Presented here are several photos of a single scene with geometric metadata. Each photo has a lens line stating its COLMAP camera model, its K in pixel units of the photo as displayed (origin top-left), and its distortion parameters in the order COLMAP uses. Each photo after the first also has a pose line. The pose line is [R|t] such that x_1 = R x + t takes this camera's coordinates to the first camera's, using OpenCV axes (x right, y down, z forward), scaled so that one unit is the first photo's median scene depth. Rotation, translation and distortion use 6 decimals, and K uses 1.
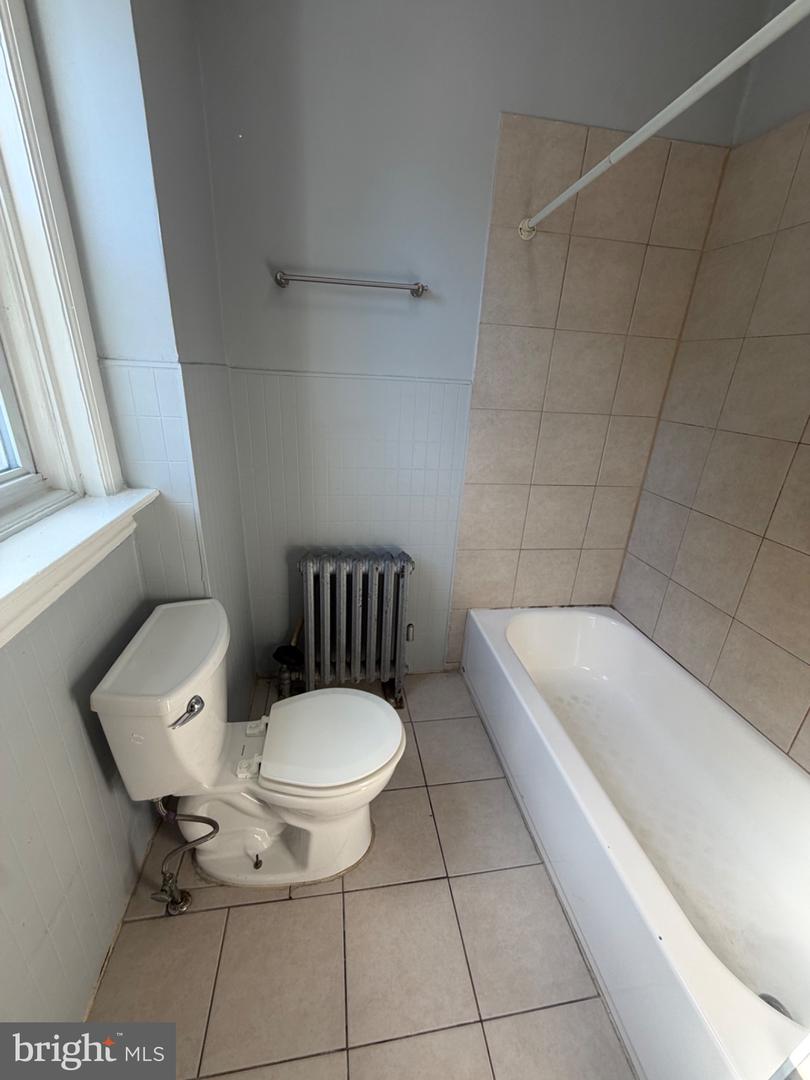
lens RADIAL K [[434.0, 0, 405.8], [0, 434.0, 542.3], [0, 0, 1]] dist [-0.002813, 0.000467]
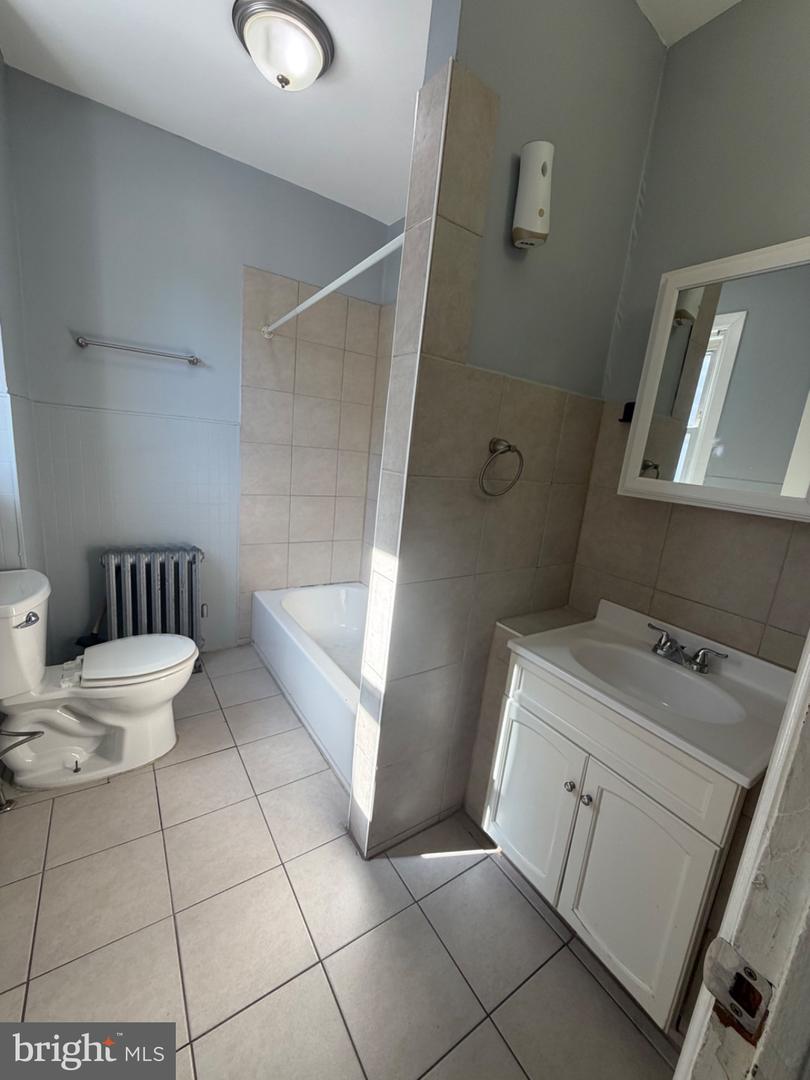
lens RADIAL K [[434.0, 0, 403.2], [0, 434.0, 536.7], [0, 0, 1]] dist [-0.002813, 0.000467]
pose [[0.911722, -0.054537, 0.407171, 0.041005], [0.110612, 0.987134, -0.115460, 0.238004], [-0.395635, 0.150306, 0.906025, -0.487107]]
